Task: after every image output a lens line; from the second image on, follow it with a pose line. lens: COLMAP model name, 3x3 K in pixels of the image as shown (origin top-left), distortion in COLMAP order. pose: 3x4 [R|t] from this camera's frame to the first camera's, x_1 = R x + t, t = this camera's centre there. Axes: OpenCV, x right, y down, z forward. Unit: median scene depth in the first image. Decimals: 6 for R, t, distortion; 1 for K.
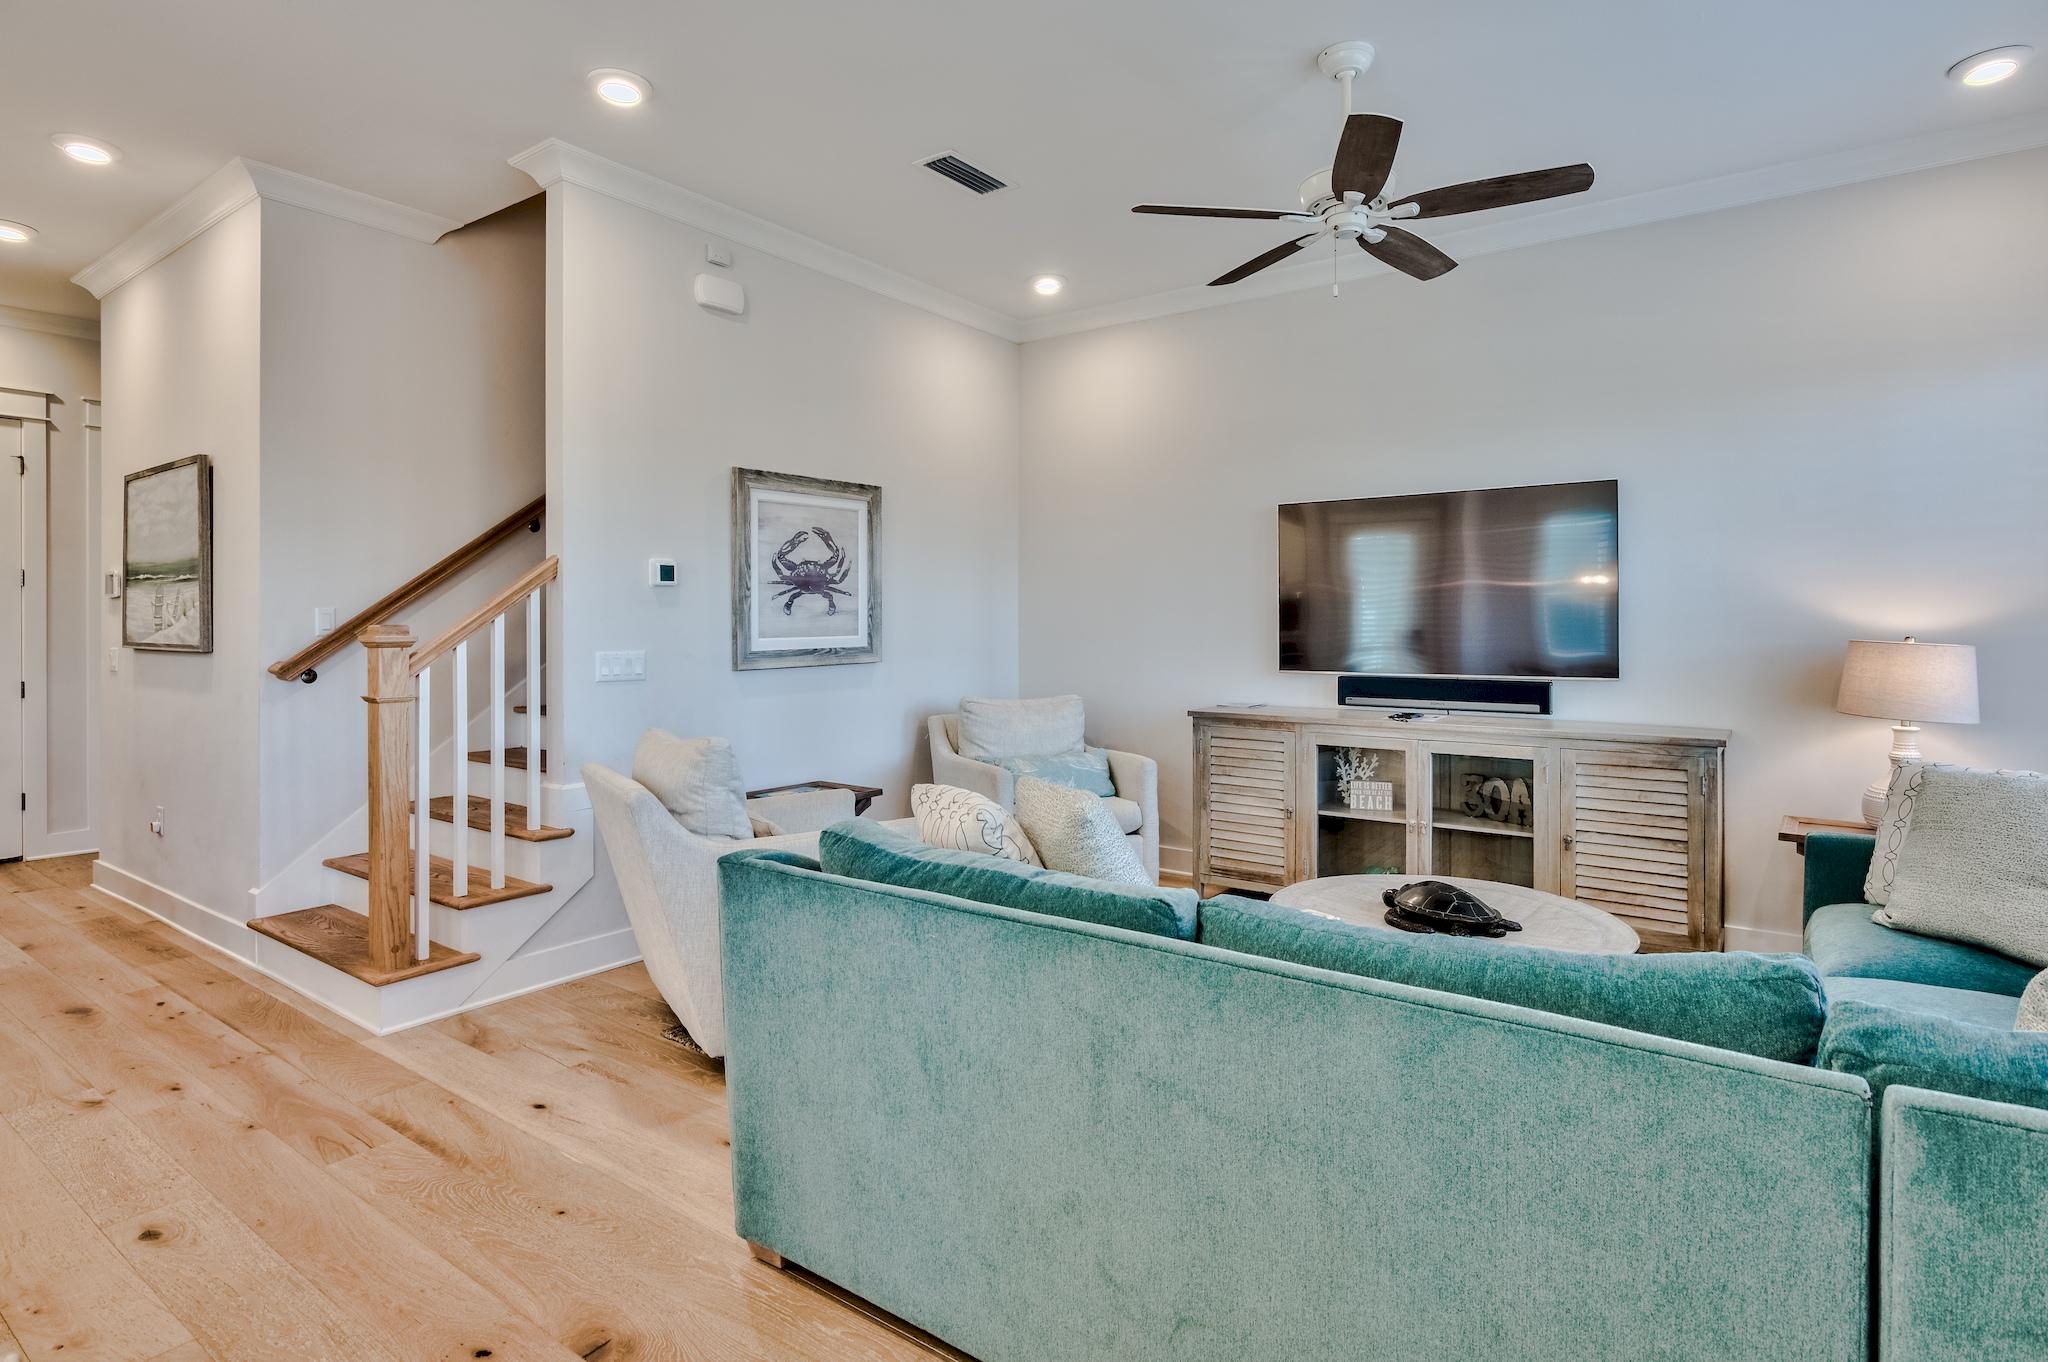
lens RADIAL K [[1030.7, 0, 1040.1], [0, 1030.7, 626.0], [0, 0, 1]] dist [-0.003025, -0.000265]
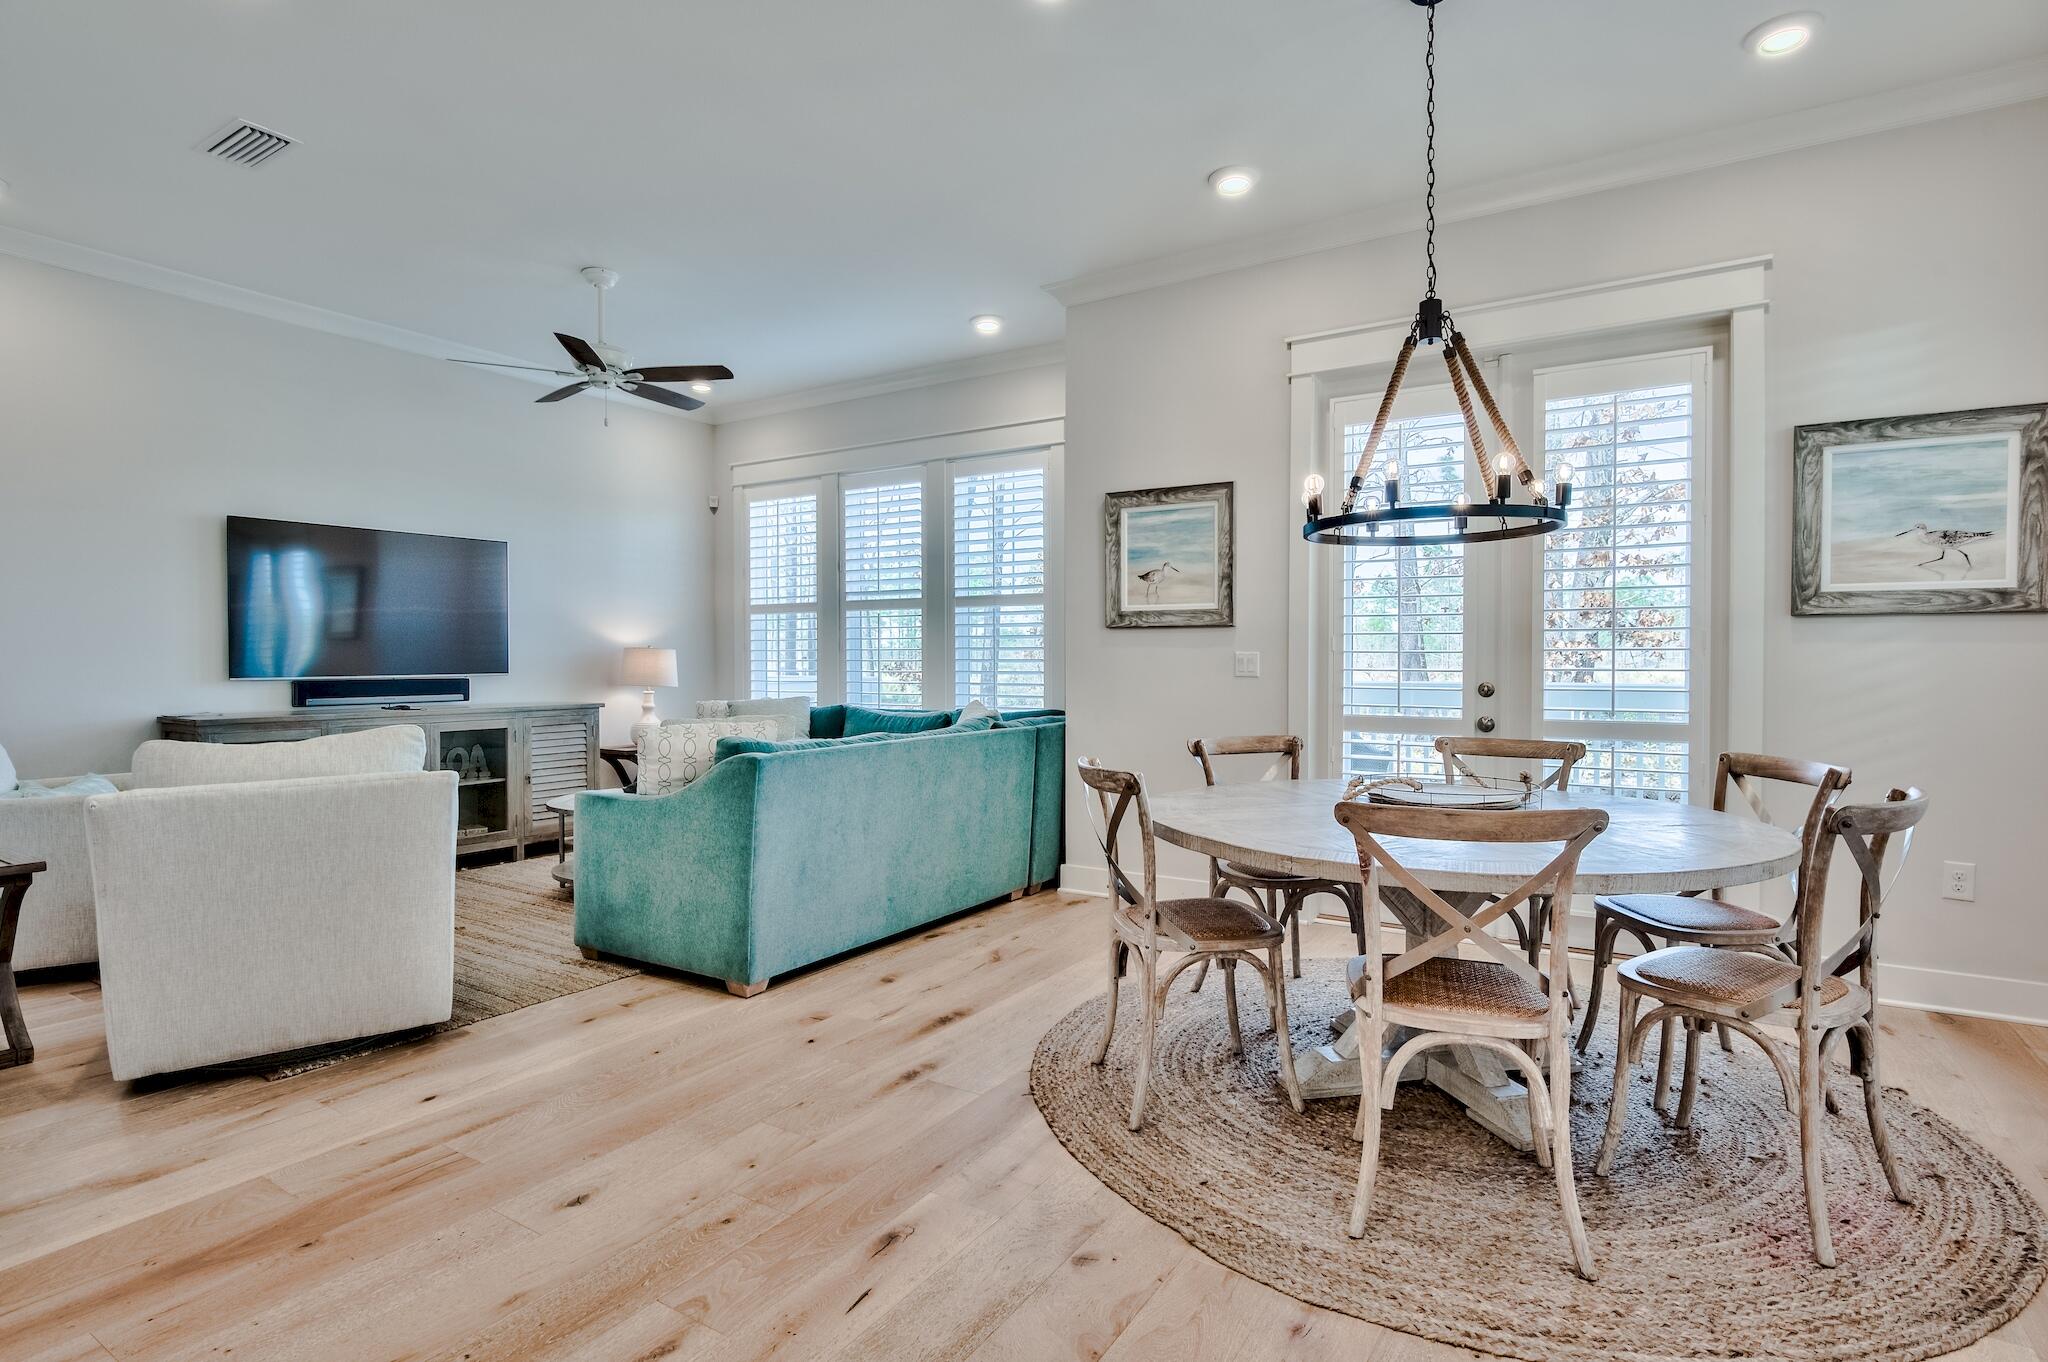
lens RADIAL K [[1030.7, 0, 1022.0], [0, 1030.7, 668.4], [0, 0, 1]] dist [-0.003025, -0.000265]
pose [[-0.055478, -0.006037, 0.998442, -0.990154], [0.003229, 0.999975, 0.006225, 0.035069], [-0.998455, 0.003569, -0.055457, 0.324040]]
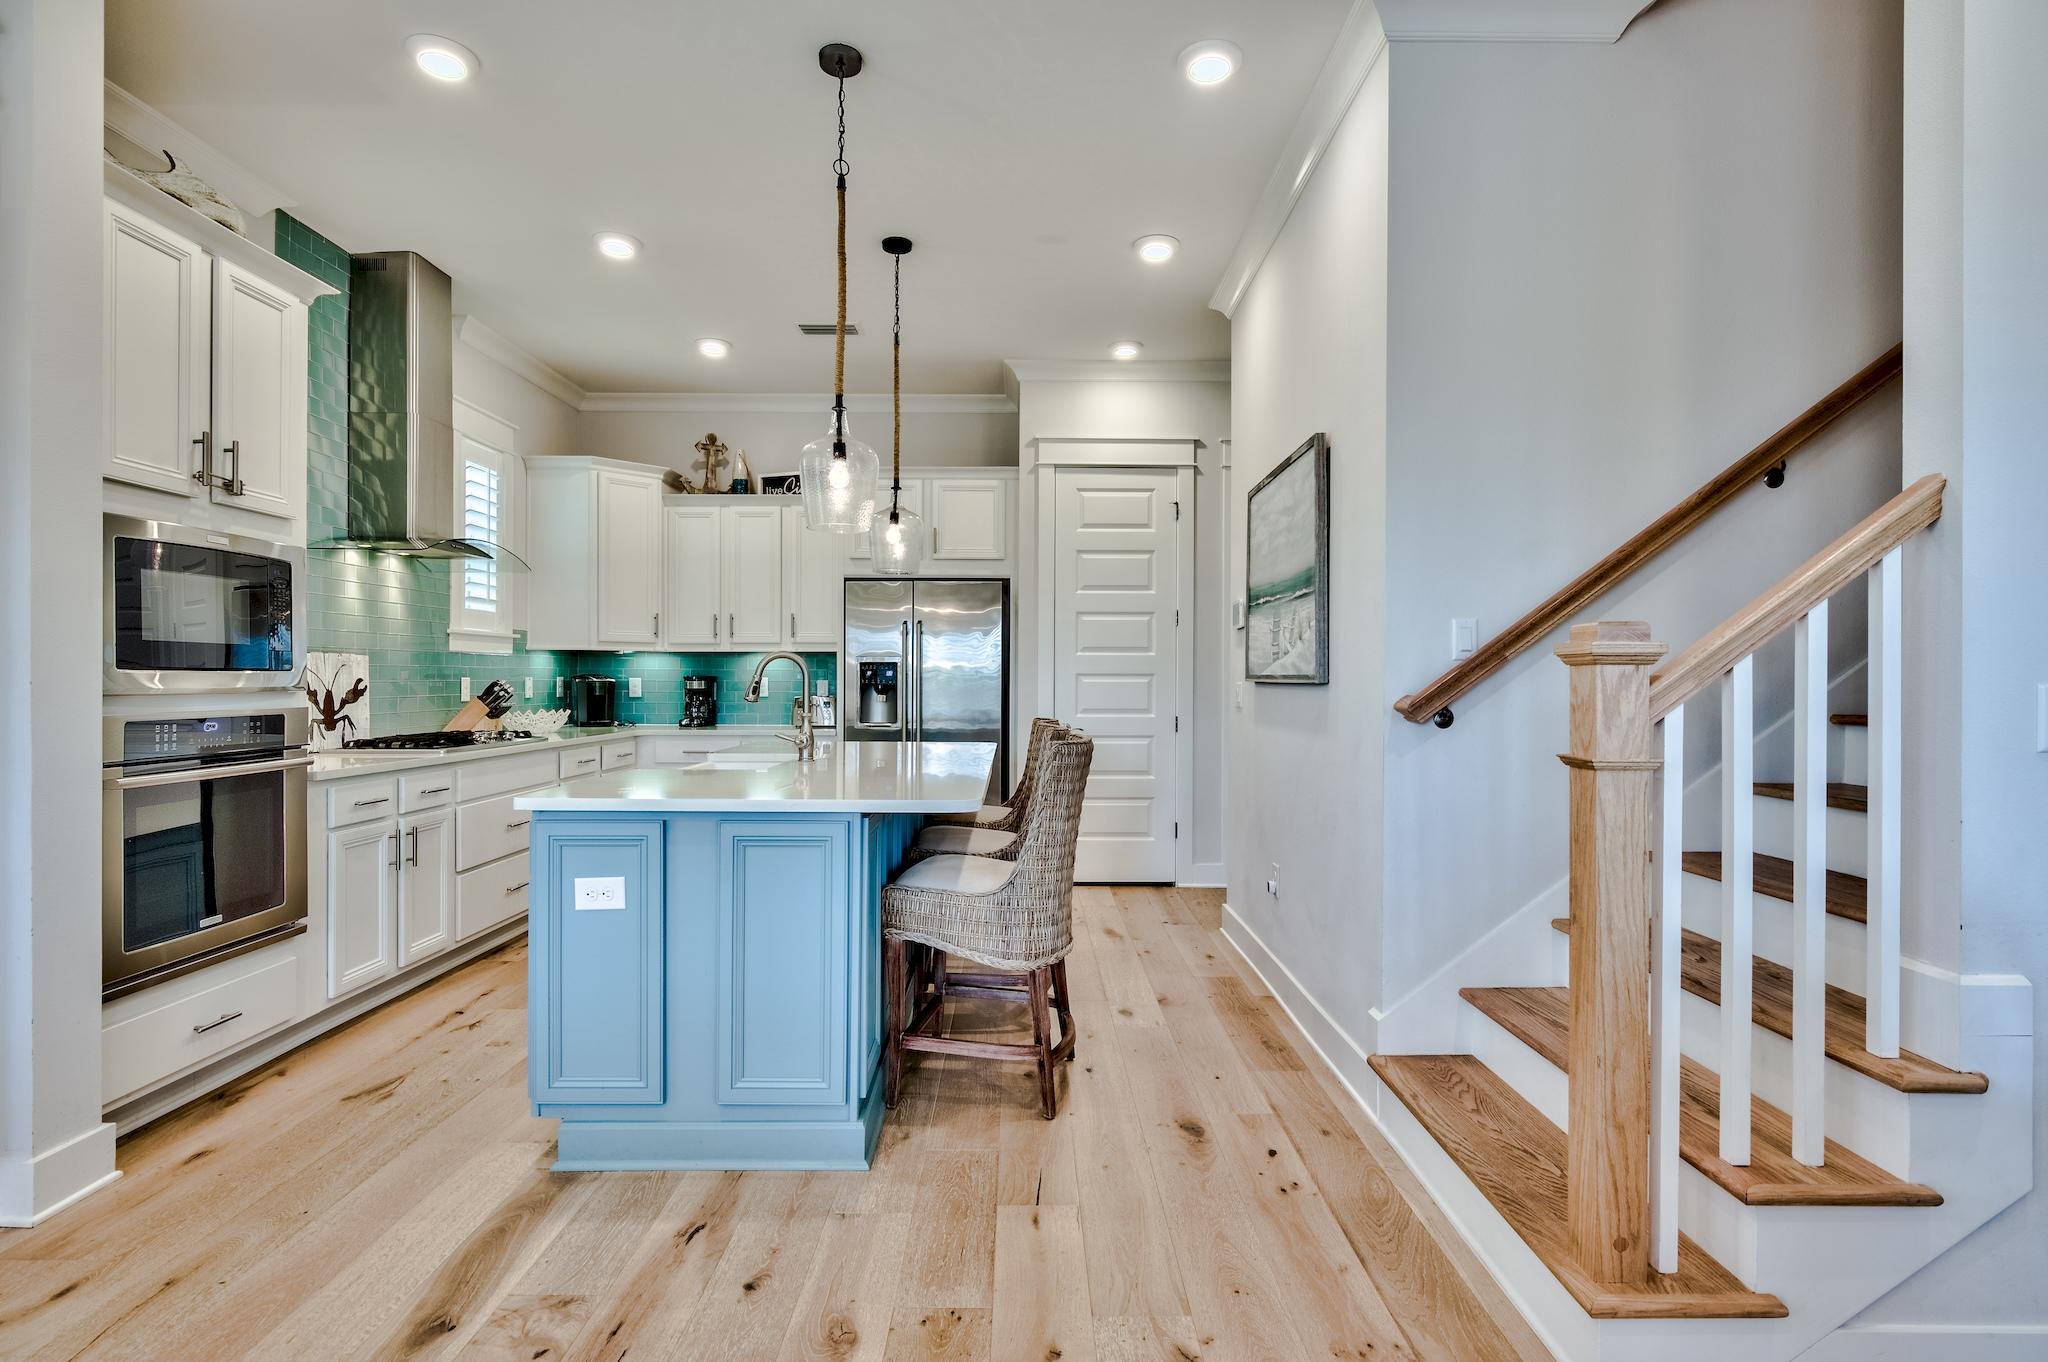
lens RADIAL K [[1030.7, 0, 1047.6], [0, 1030.7, 682.6], [0, 0, 1]] dist [-0.003025, -0.000265]
pose [[0.596686, 0.004771, -0.802461, -0.301355], [-0.005334, 0.999984, 0.001980, 0.024126], [0.802457, 0.003099, 0.596701, 0.358305]]
